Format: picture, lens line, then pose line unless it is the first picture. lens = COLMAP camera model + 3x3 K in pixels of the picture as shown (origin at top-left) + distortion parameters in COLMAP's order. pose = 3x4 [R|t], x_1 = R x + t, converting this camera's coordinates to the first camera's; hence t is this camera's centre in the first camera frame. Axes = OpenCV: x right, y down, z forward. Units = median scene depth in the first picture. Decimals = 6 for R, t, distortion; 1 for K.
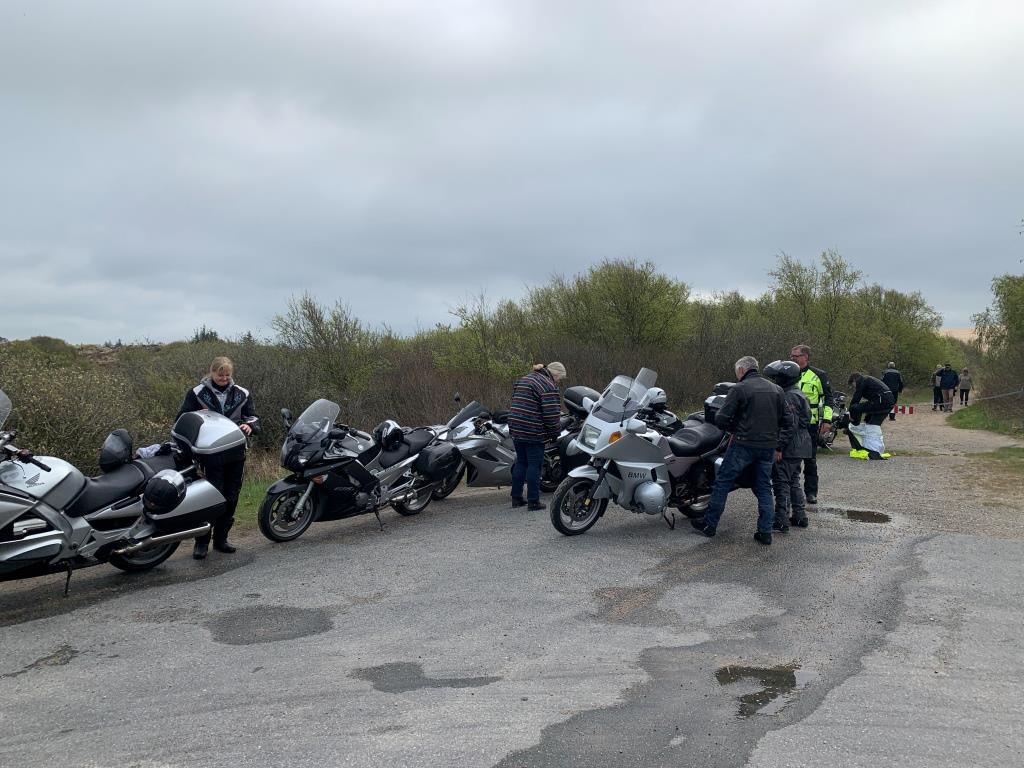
lens RADIAL K [[776.1, 0, 512.0], [0, 776.1, 384.0], [0, 0, 1]] dist [-0.004885, -0.006801]
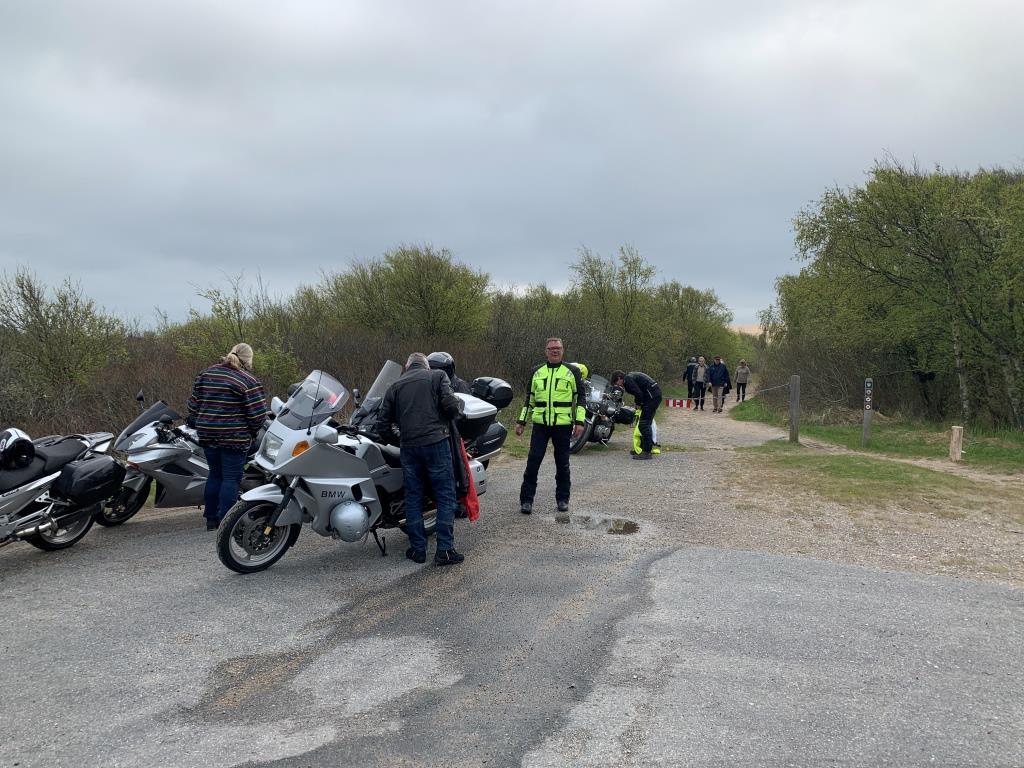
lens RADIAL K [[777.6, 0, 512.0], [0, 777.6, 384.0], [0, 0, 1]] dist [0.097110, -0.226621]
pose [[0.974794, -0.001405, 0.223105, 0.132635], [-0.001058, 0.999940, 0.010920, -0.005439], [-0.223106, -0.010881, 0.974733, 0.132429]]
